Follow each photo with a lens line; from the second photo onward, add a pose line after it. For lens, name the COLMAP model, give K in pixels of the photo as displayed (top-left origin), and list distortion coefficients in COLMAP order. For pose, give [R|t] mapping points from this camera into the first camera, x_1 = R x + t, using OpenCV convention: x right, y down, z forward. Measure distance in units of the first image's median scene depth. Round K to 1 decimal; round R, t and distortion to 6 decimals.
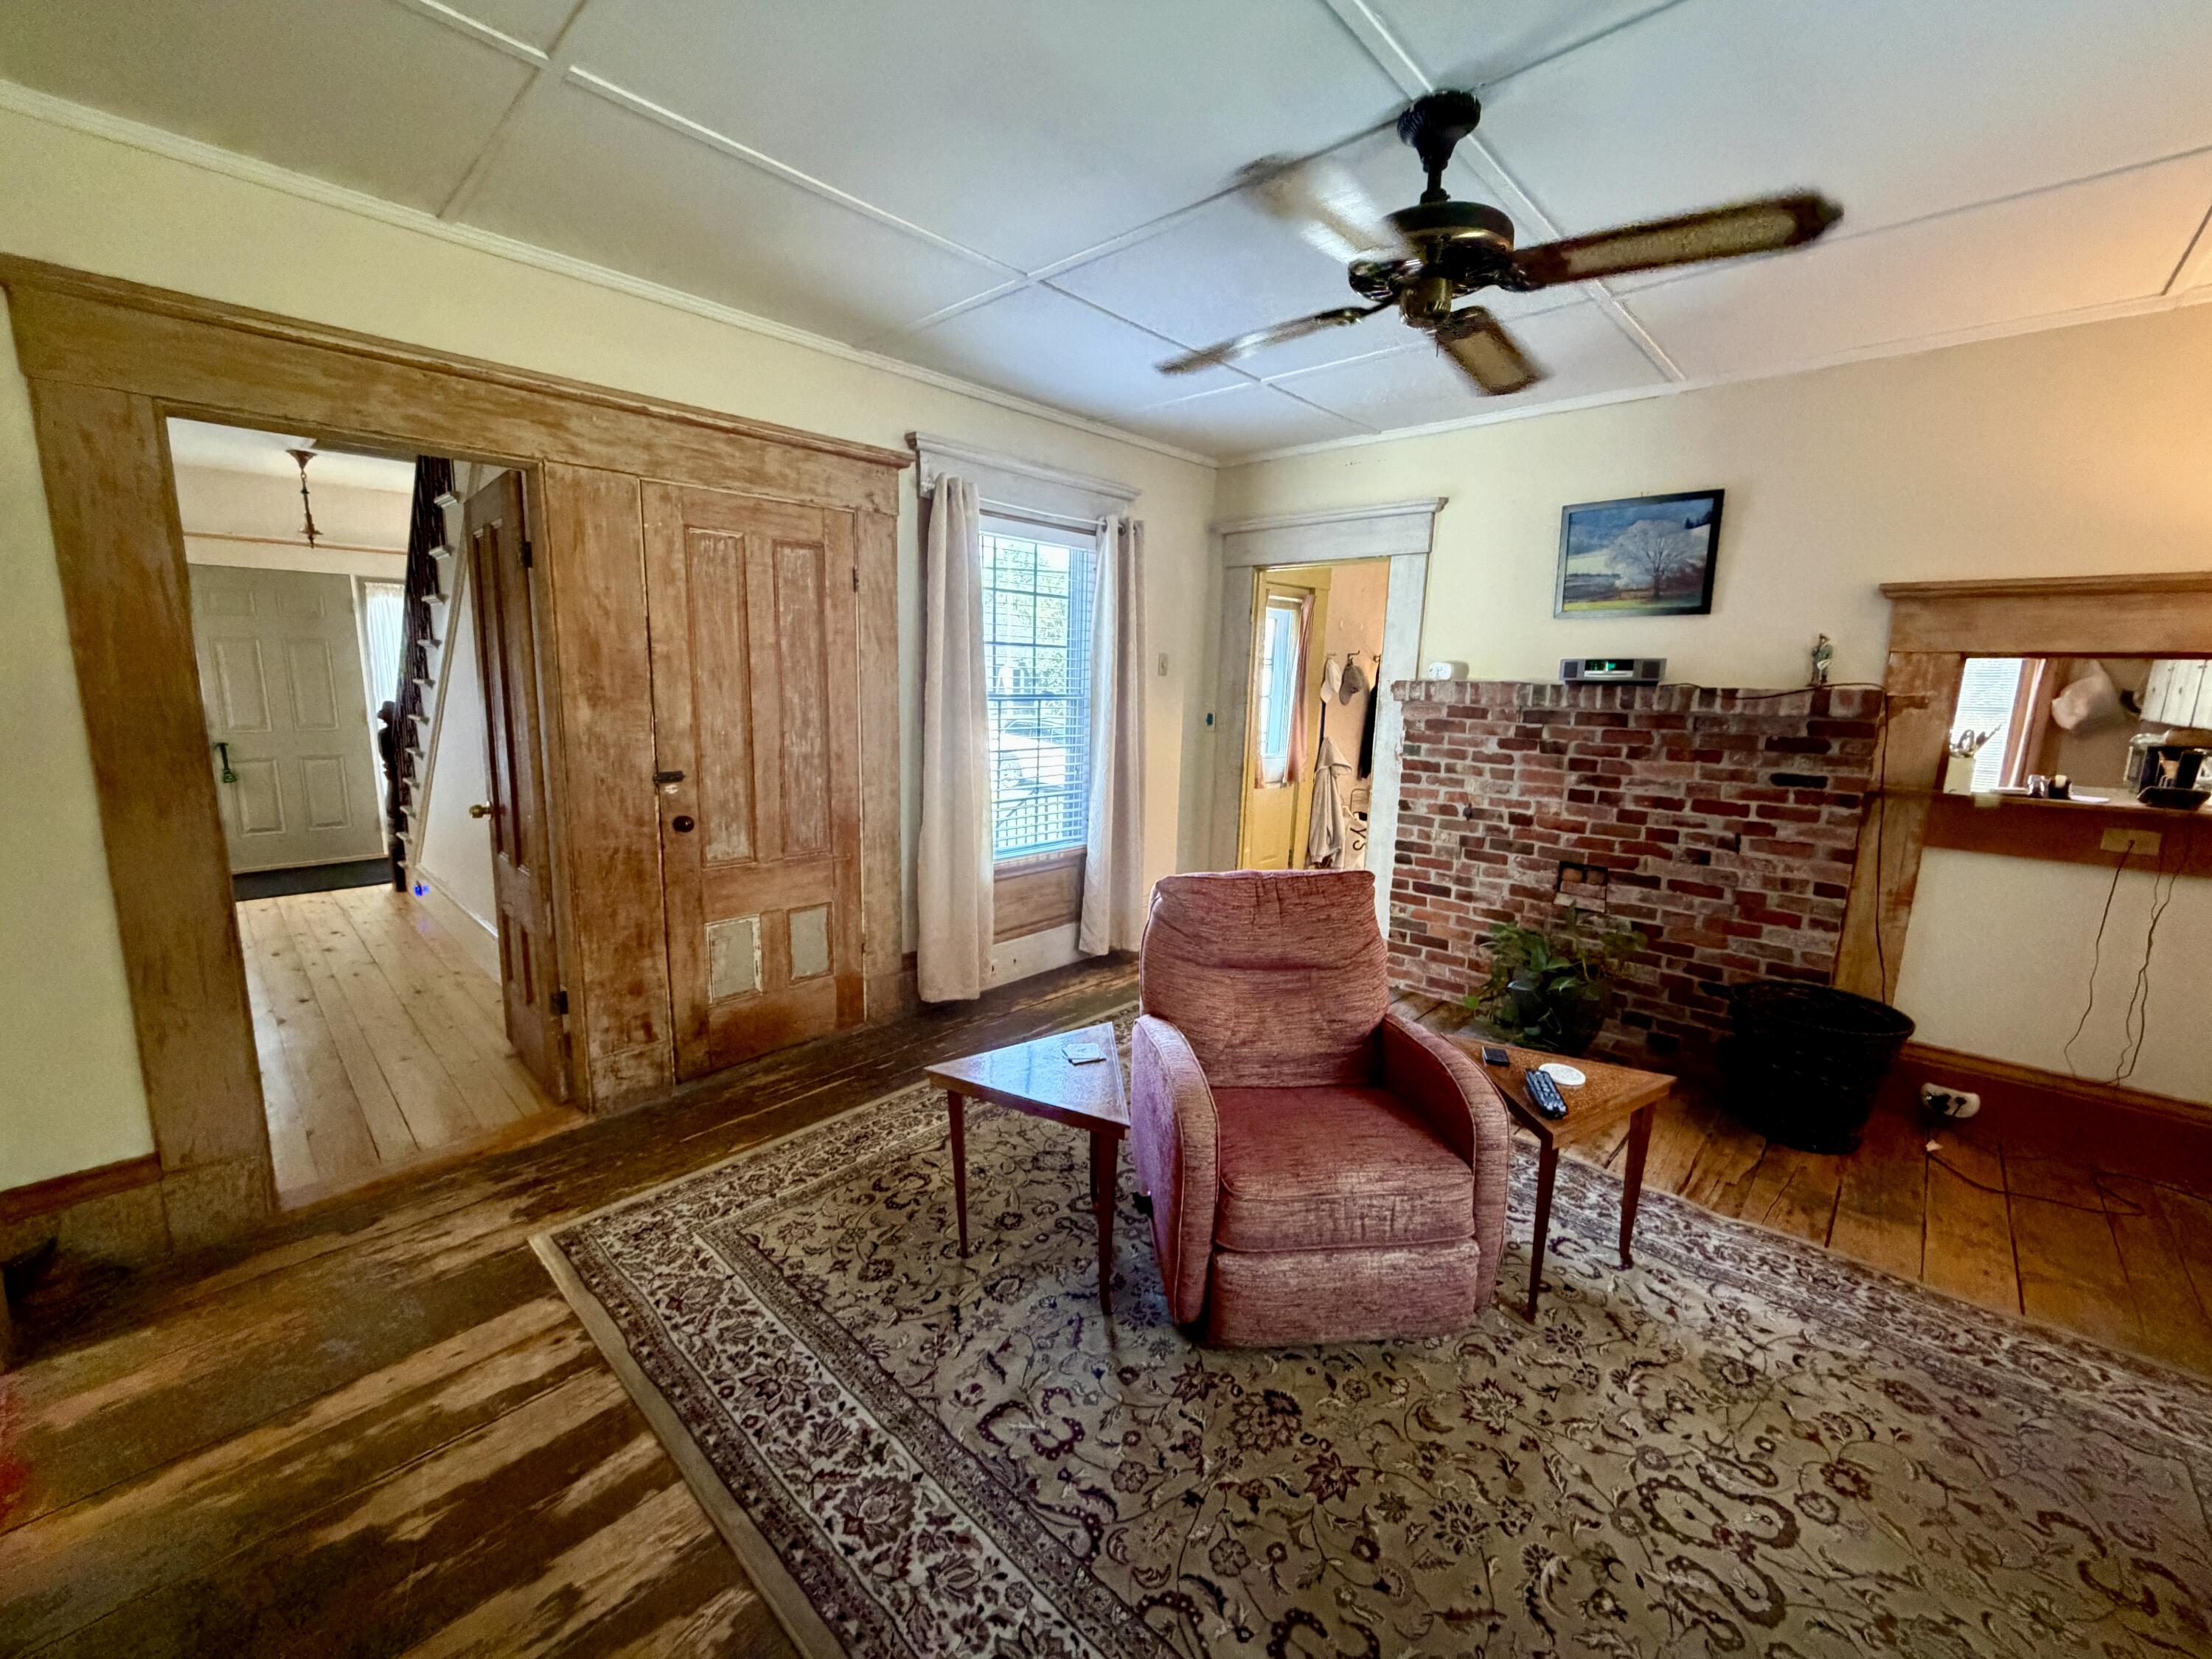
lens RADIAL K [[879.4, 0, 1098.8], [0, 879.4, 830.5], [0, 0, 1]] dist [-0.002254, -0.000362]
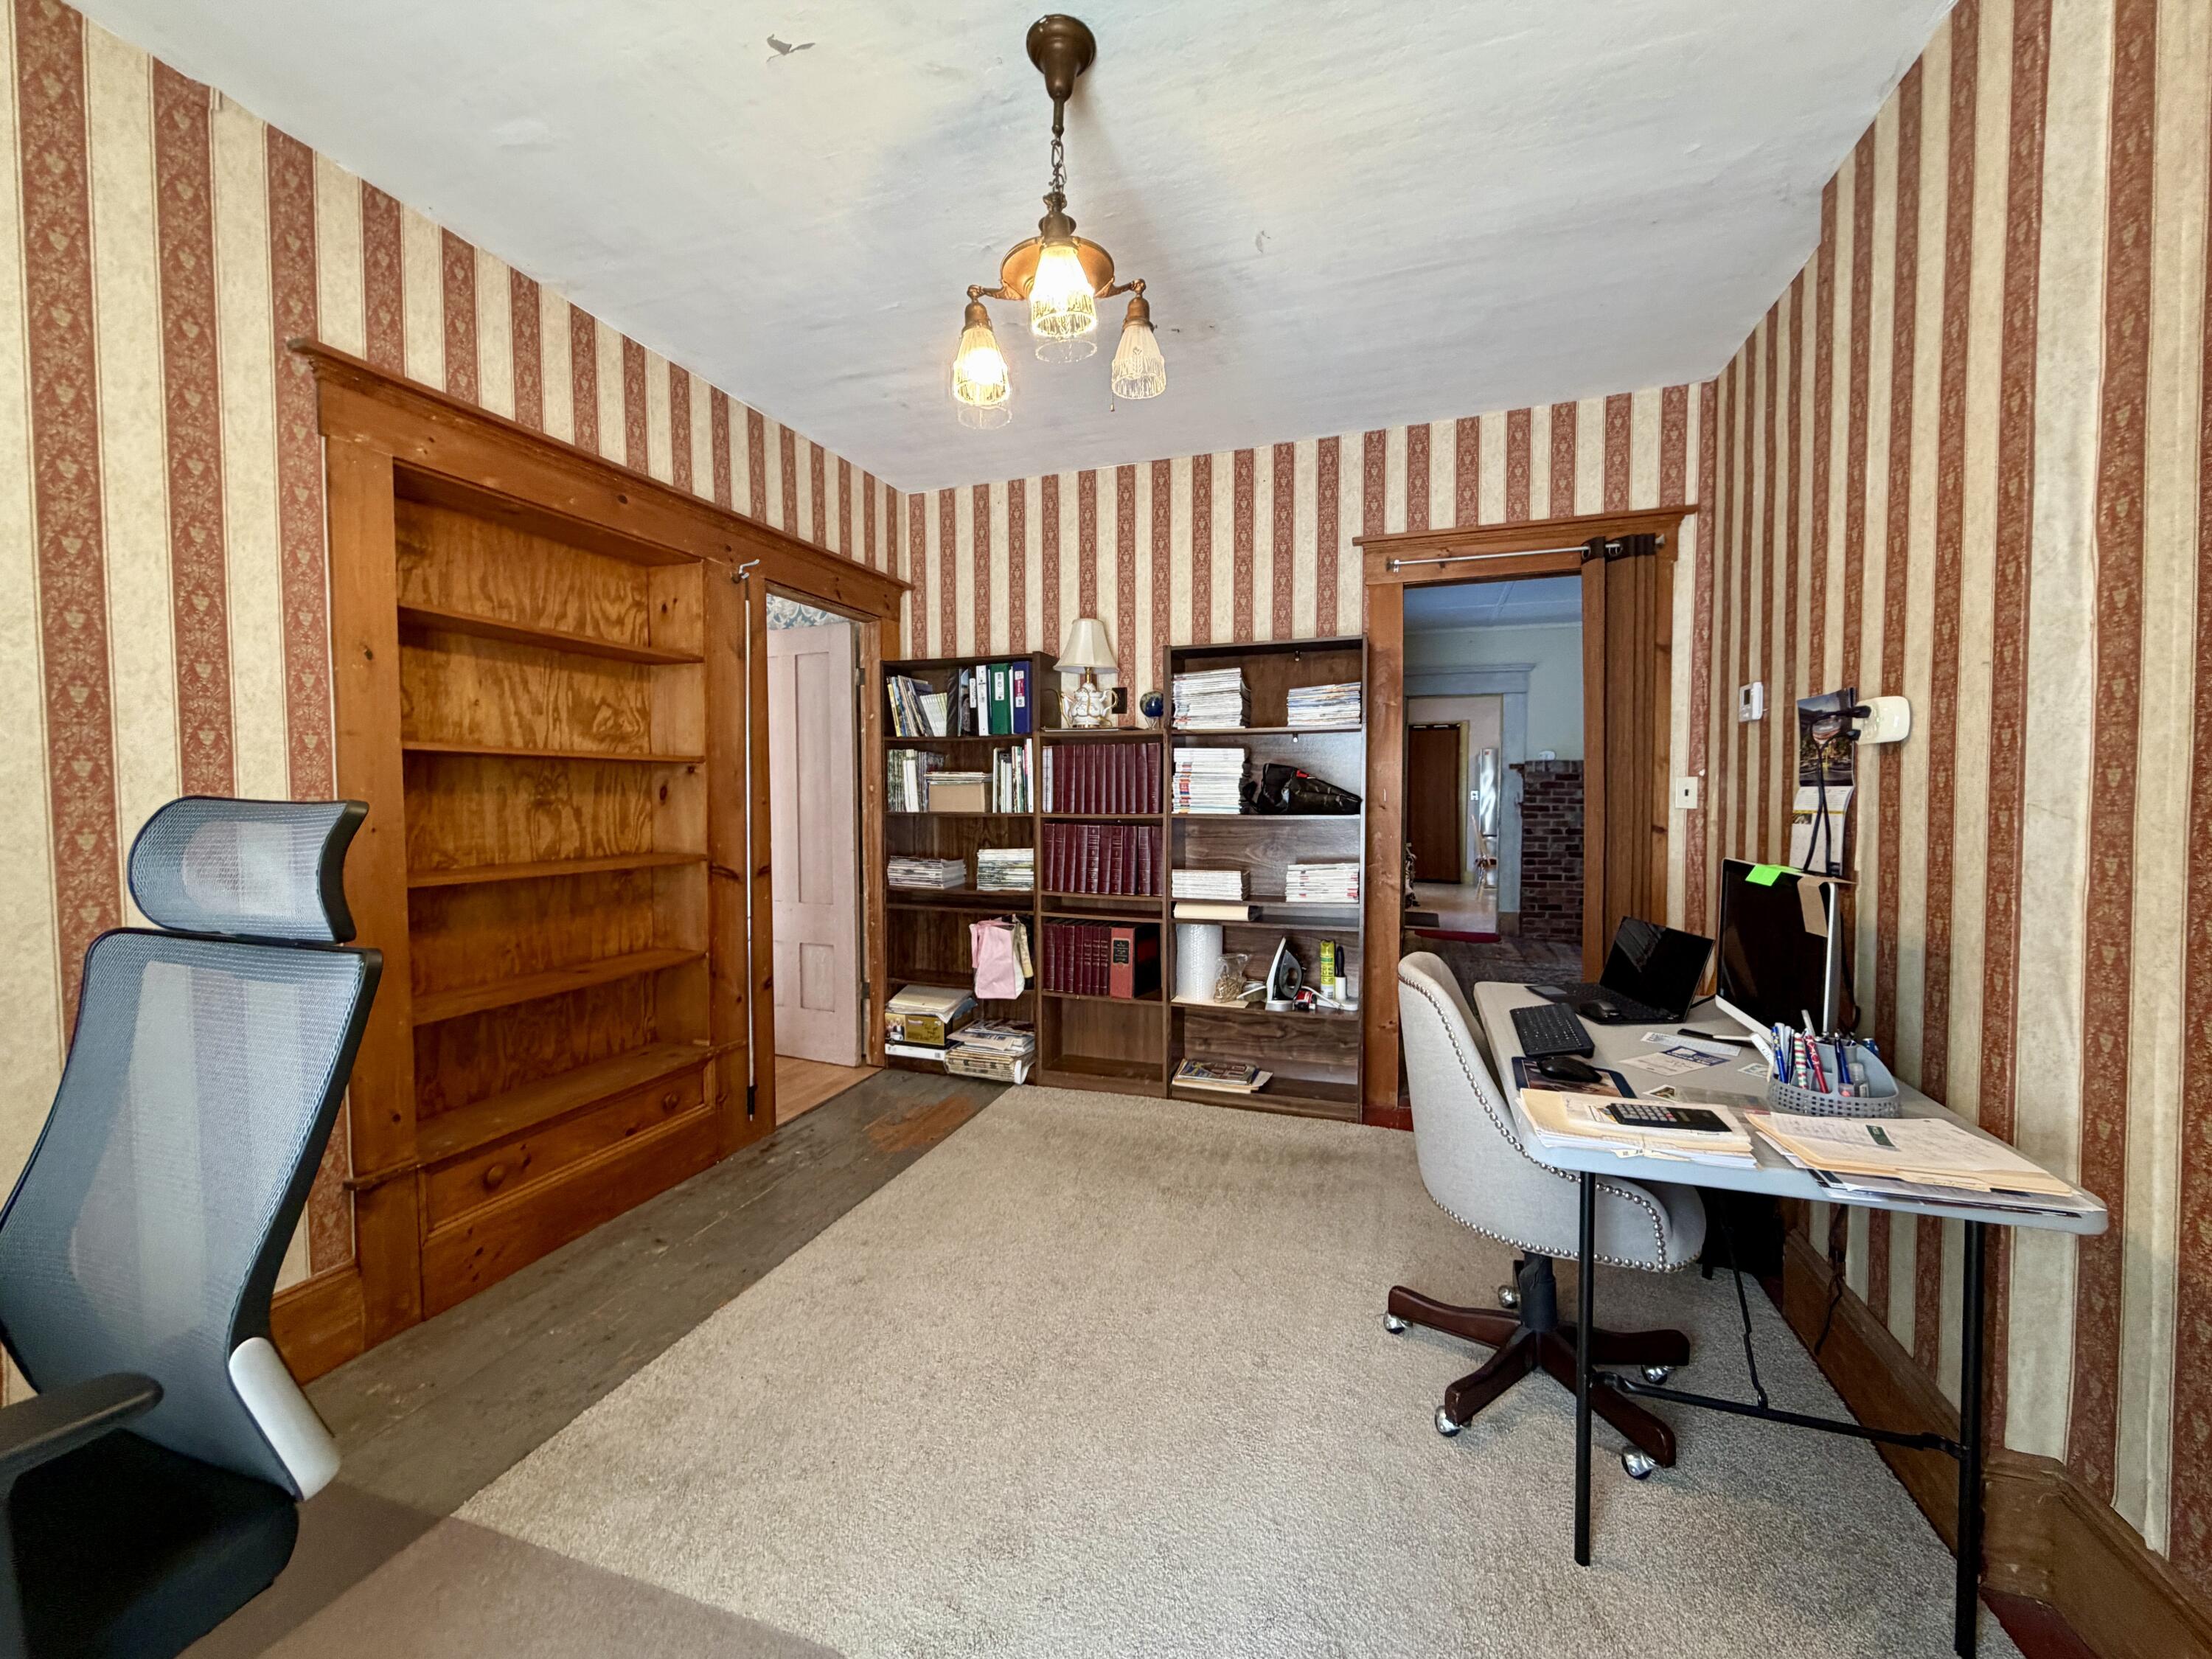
lens RADIAL K [[879.4, 0, 1099.9], [0, 879.4, 824.7], [0, 0, 1]] dist [-0.002254, -0.000362]
pose [[0.912063, -0.036140, 0.408455, -1.401143], [0.088884, 0.989850, -0.110894, 0.093958], [-0.400301, 0.137447, 0.906017, -0.306127]]
